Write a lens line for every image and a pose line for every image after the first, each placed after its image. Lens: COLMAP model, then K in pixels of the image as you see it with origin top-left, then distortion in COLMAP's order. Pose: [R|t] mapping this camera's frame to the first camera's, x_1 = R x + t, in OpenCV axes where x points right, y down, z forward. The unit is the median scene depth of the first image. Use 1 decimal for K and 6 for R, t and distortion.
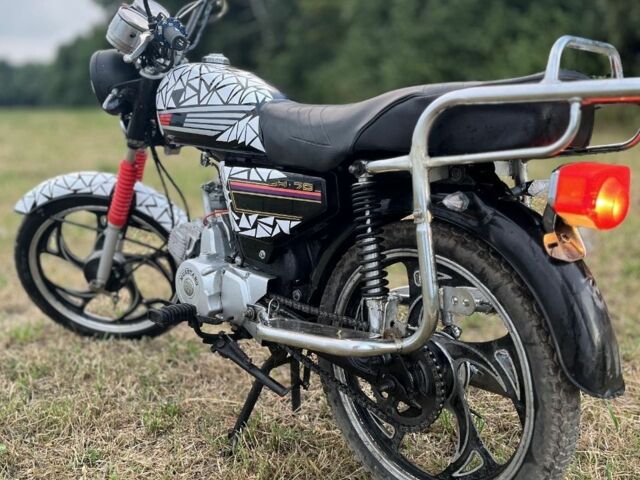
lens RADIAL K [[674.7, 0, 320.0], [0, 674.7, 240.0], [0, 0, 1]] dist [0.047900, -0.019659]
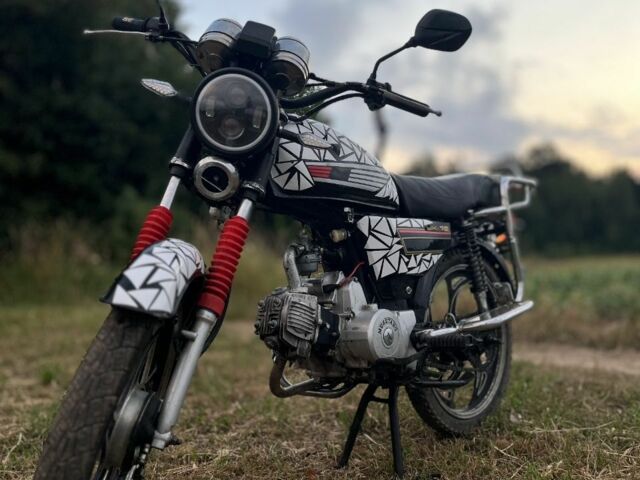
lens RADIAL K [[674.7, 0, 320.0], [0, 674.7, 240.0], [0, 0, 1]] dist [0.047900, -0.019659]
pose [[-0.093260, 0.054298, 0.994160, -1.222714], [0.240721, 0.970118, -0.030403, -0.064390], [-0.966103, 0.236480, -0.103544, 1.200972]]
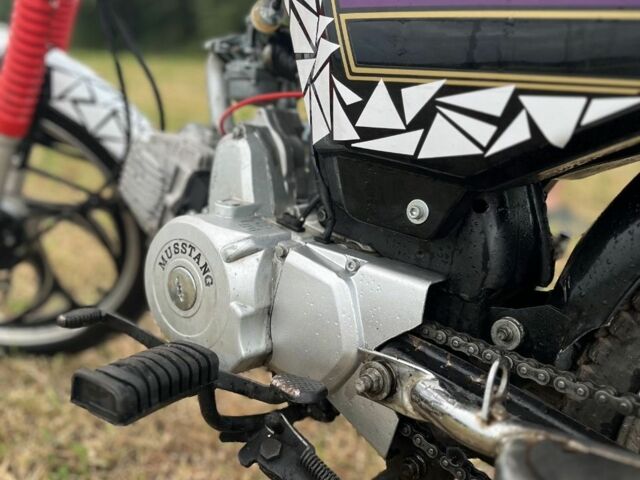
lens RADIAL K [[674.7, 0, 320.0], [0, 674.7, 240.0], [0, 0, 1]] dist [0.047900, -0.019659]
pose [[0.993539, 0.046594, 0.103487, -0.162461], [-0.051675, 0.997559, 0.046973, 0.021345], [-0.101046, -0.052017, 0.993521, 0.632621]]
